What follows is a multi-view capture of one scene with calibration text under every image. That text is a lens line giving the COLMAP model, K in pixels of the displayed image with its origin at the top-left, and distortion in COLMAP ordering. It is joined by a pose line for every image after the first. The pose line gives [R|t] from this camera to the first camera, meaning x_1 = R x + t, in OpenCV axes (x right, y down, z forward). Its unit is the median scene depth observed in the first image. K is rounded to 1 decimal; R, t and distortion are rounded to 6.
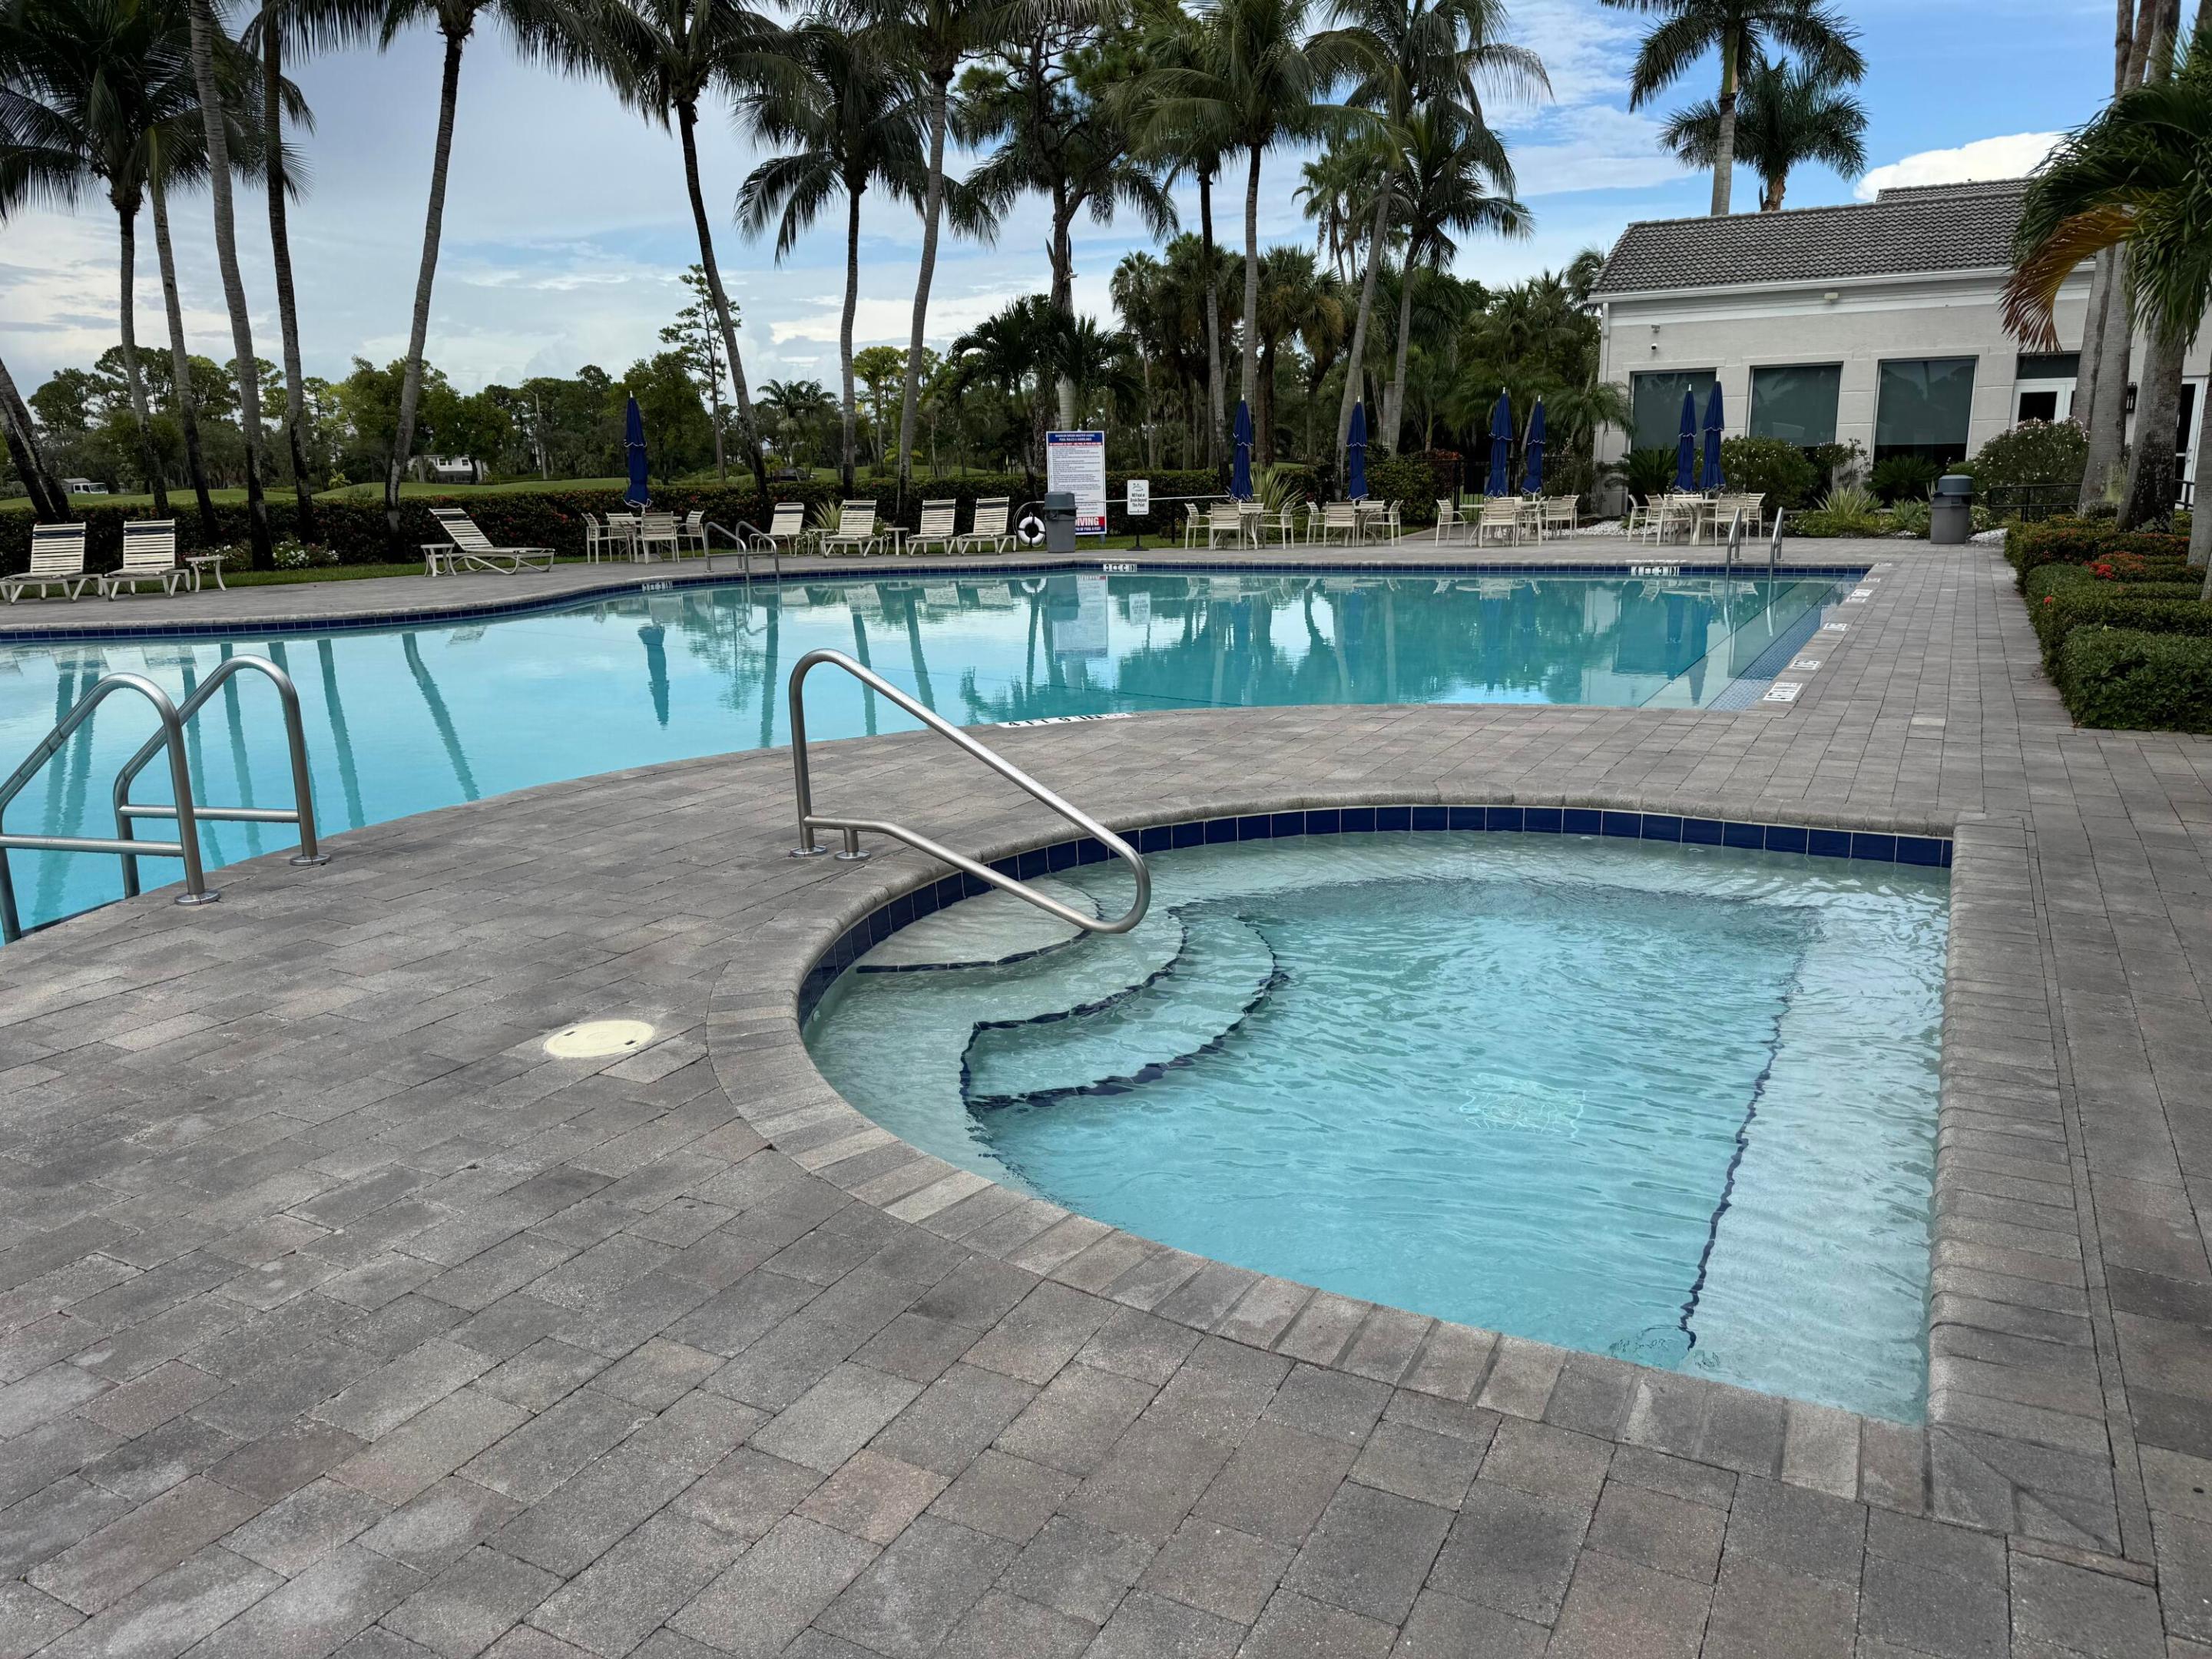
lens RADIAL K [[1551.9, 0, 1106.0], [0, 1551.9, 829.5], [0, 0, 1]] dist [0.089331, -0.119966]
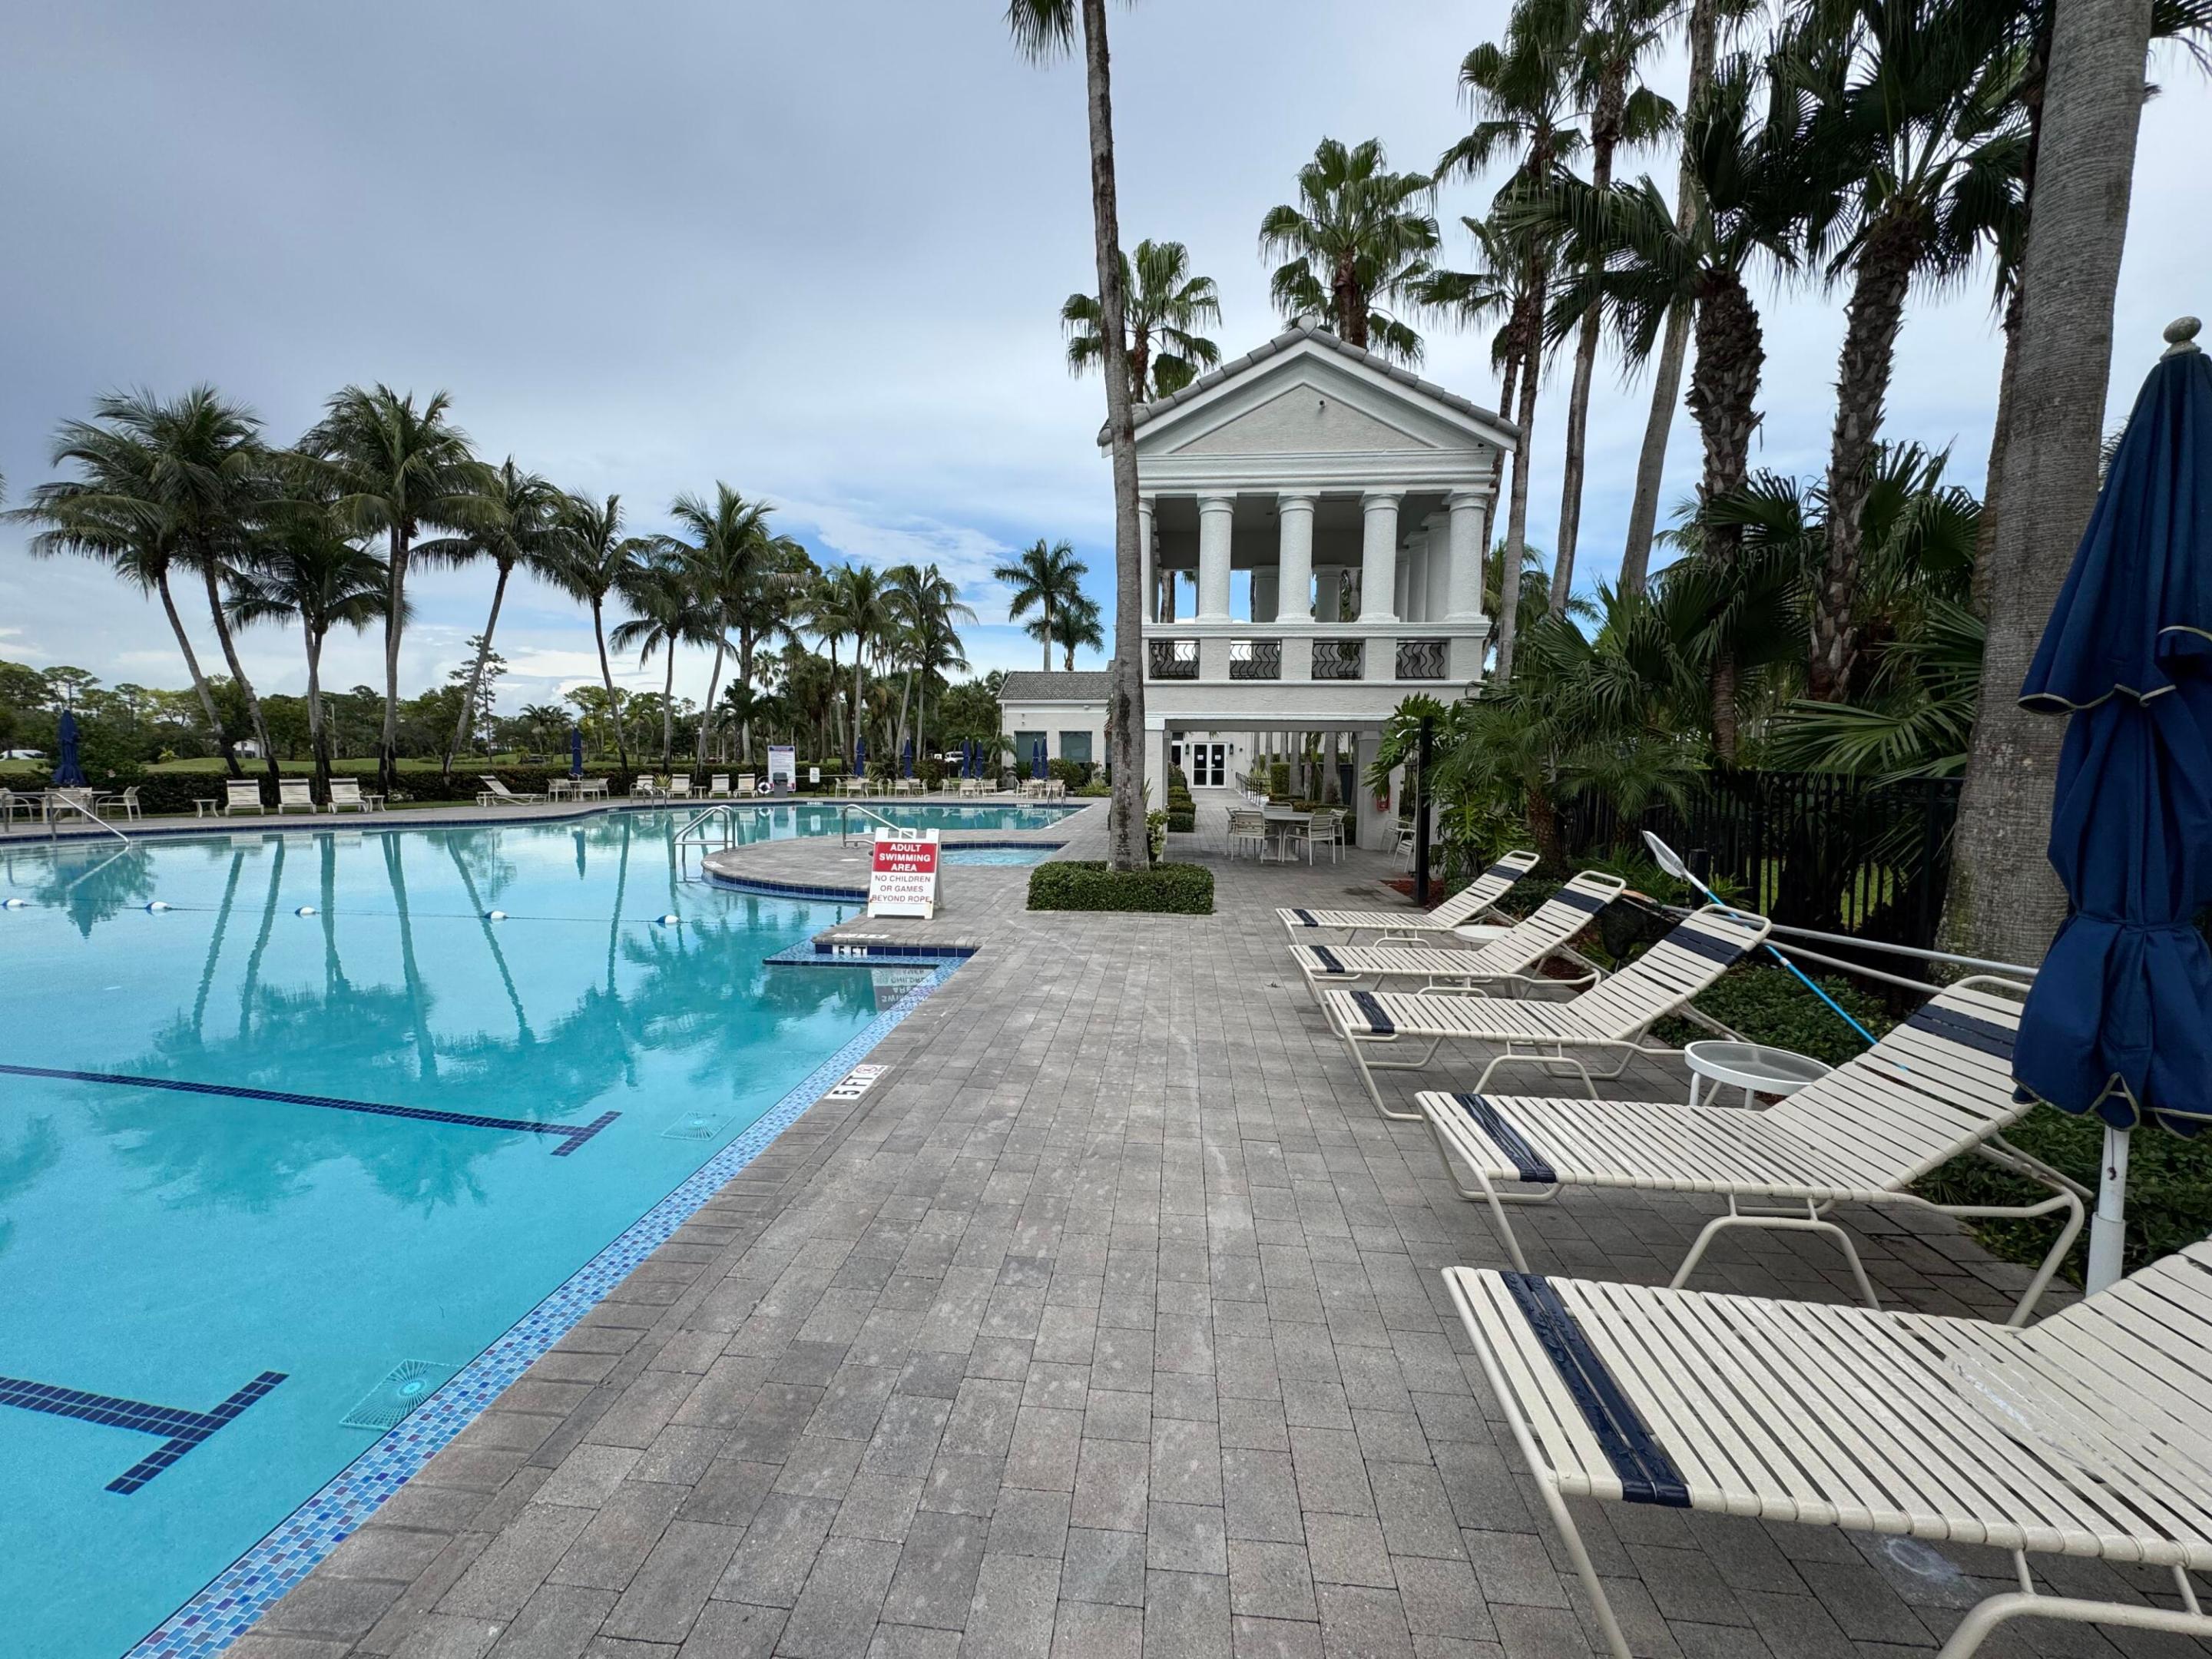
lens RADIAL K [[882.2, 0, 1105.8], [0, 882.2, 832.3], [0, 0, 1]] dist [-0.002336, 0.000413]
pose [[0.916903, -0.004640, 0.399084, -0.097835], [0.064458, 0.988527, -0.136600, 0.071851], [-0.393872, 0.150973, 0.906682, -0.319859]]
